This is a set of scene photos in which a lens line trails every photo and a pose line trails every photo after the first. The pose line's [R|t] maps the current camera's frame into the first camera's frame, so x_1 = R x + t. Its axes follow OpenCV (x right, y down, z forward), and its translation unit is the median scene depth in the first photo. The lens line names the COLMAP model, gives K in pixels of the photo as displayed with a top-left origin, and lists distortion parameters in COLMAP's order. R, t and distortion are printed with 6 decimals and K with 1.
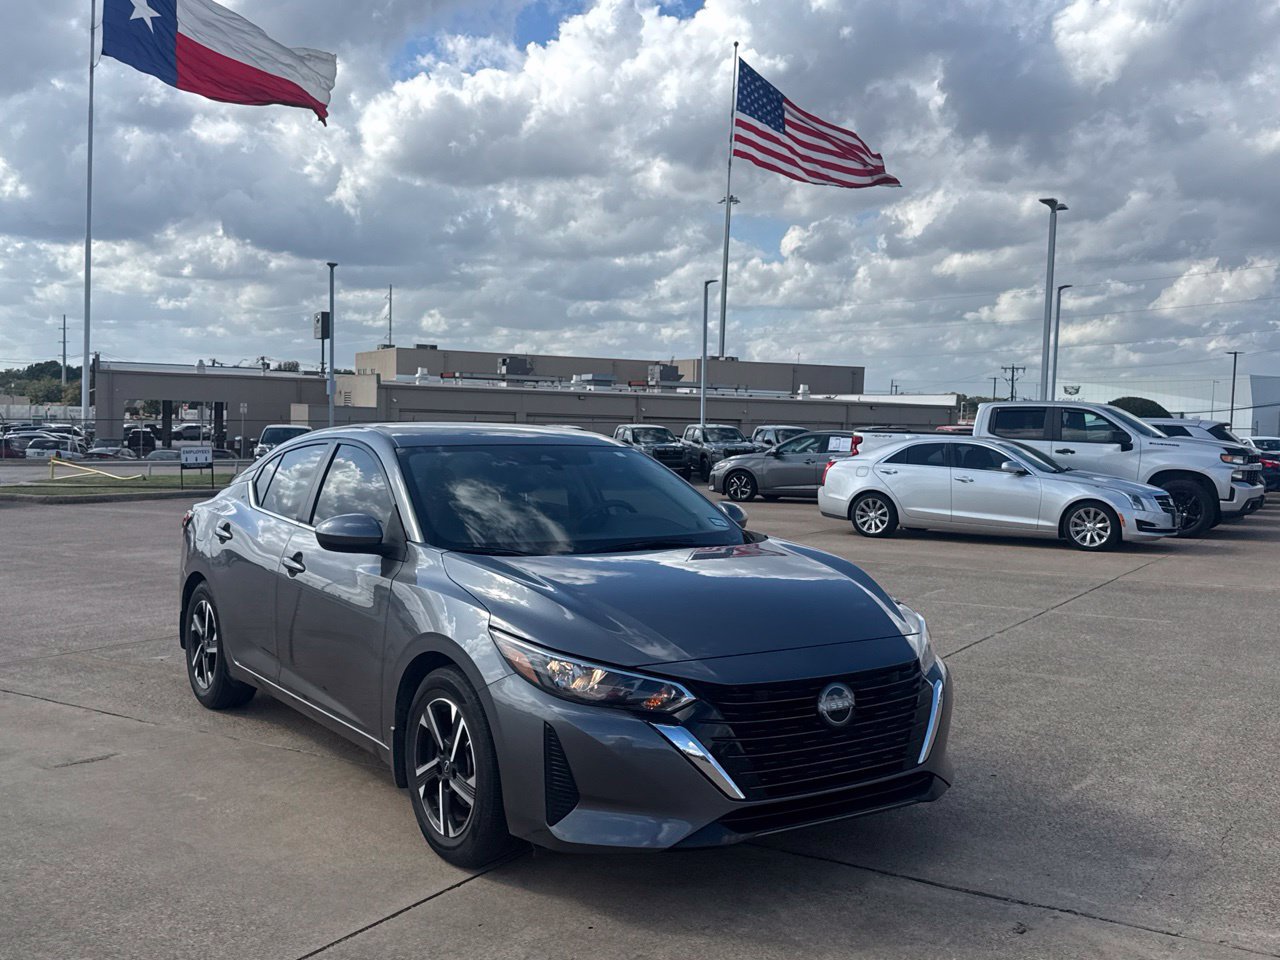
lens RADIAL K [[1230.8, 0, 618.6], [0, 1230.8, 505.0], [0, 0, 1]] dist [0.059612, 0.000000]
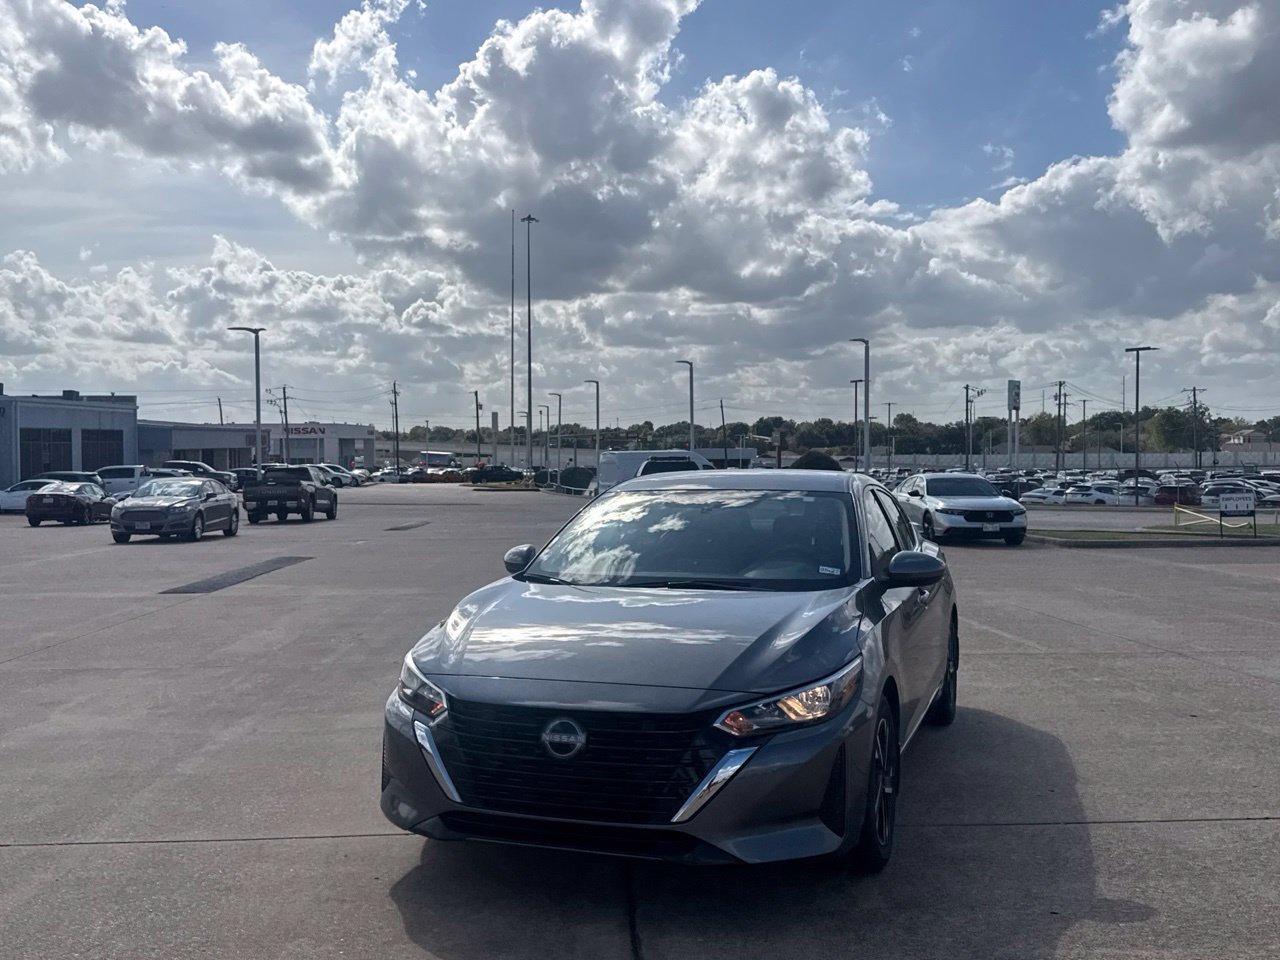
lens RADIAL K [[1230.8, 0, 635.0], [0, 1230.8, 505.7], [0, 0, 1]] dist [0.059612, 0.000000]
pose [[0.584492, 0.006015, -0.811377, 0.077647], [-0.036322, 0.999164, -0.018758, -0.001218], [0.810586, 0.040435, 0.584222, 0.032122]]
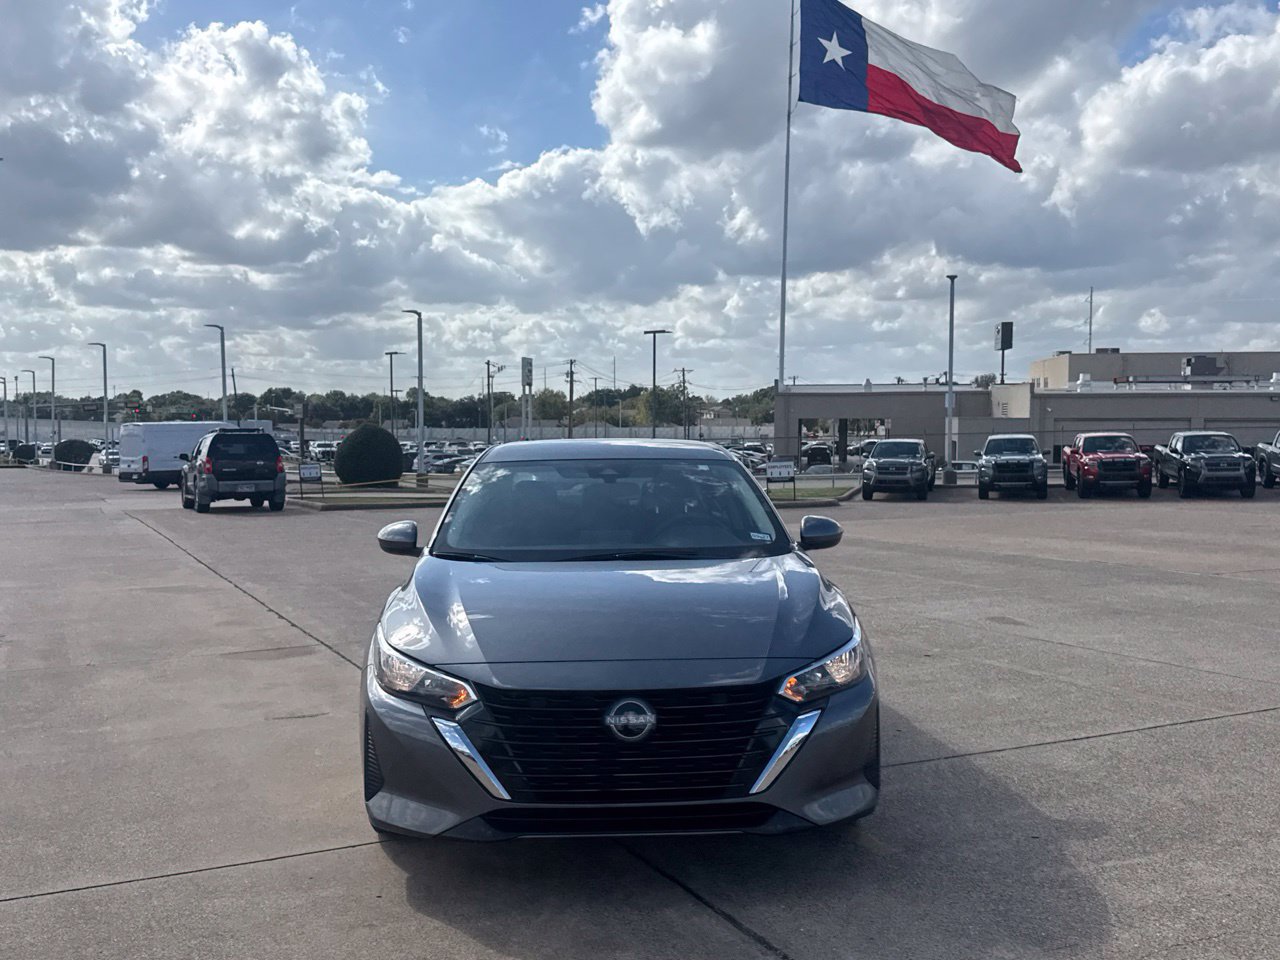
lens RADIAL K [[1230.8, 0, 630.4], [0, 1230.8, 512.1], [0, 0, 1]] dist [0.059612, 0.000000]
pose [[0.849930, 0.009561, -0.526808, 0.051144], [-0.012240, 0.999924, -0.001599, -0.000170], [0.526753, 0.007807, 0.849983, 0.012053]]
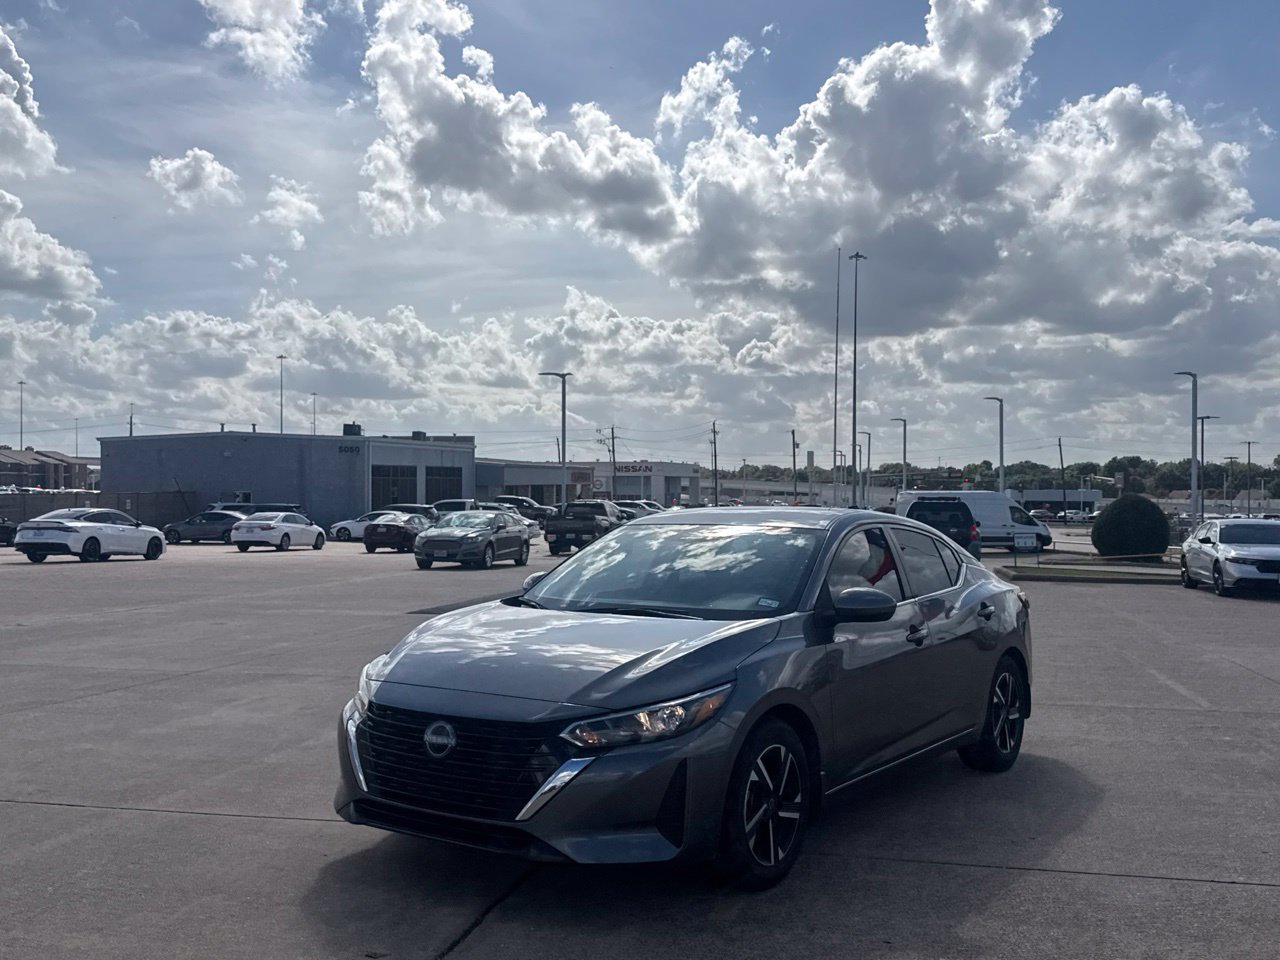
lens RADIAL K [[1230.8, 0, 629.7], [0, 1230.8, 527.8], [0, 0, 1]] dist [0.059612, 0.000000]
pose [[0.343607, 0.004065, -0.939105, 0.098586], [-0.062977, 0.997839, -0.018723, -0.002058], [0.936999, 0.065575, 0.343121, 0.055655]]
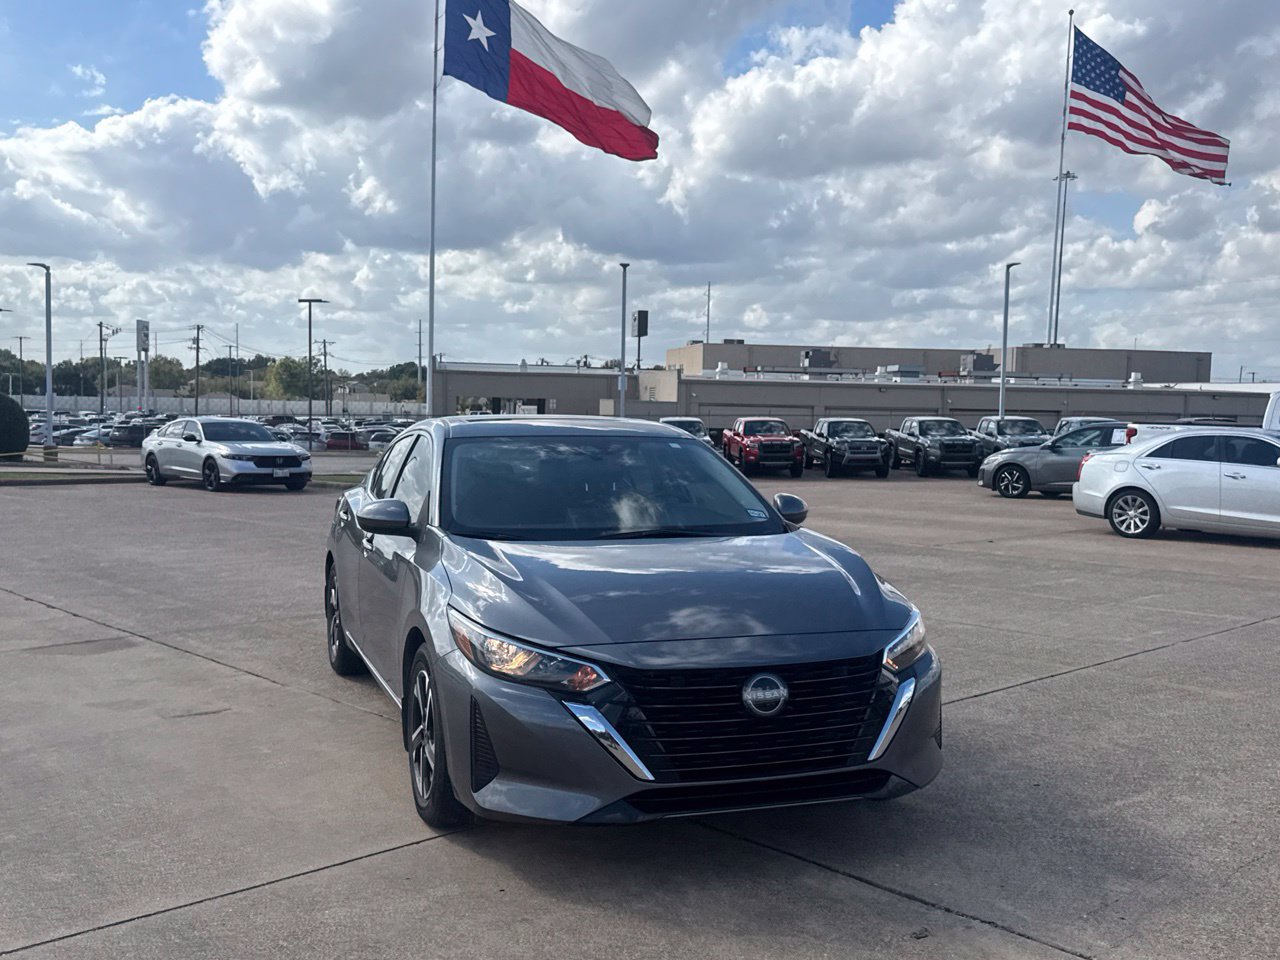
lens RADIAL K [[1230.8, 0, 624.3], [0, 1230.8, 509.2], [0, 0, 1]] dist [0.059612, 0.000000]
pose [[0.966761, 0.016258, -0.255166, 0.023493], [-0.014086, 0.999847, 0.010337, 0.000215], [0.255295, -0.006399, 0.966842, 0.000496]]
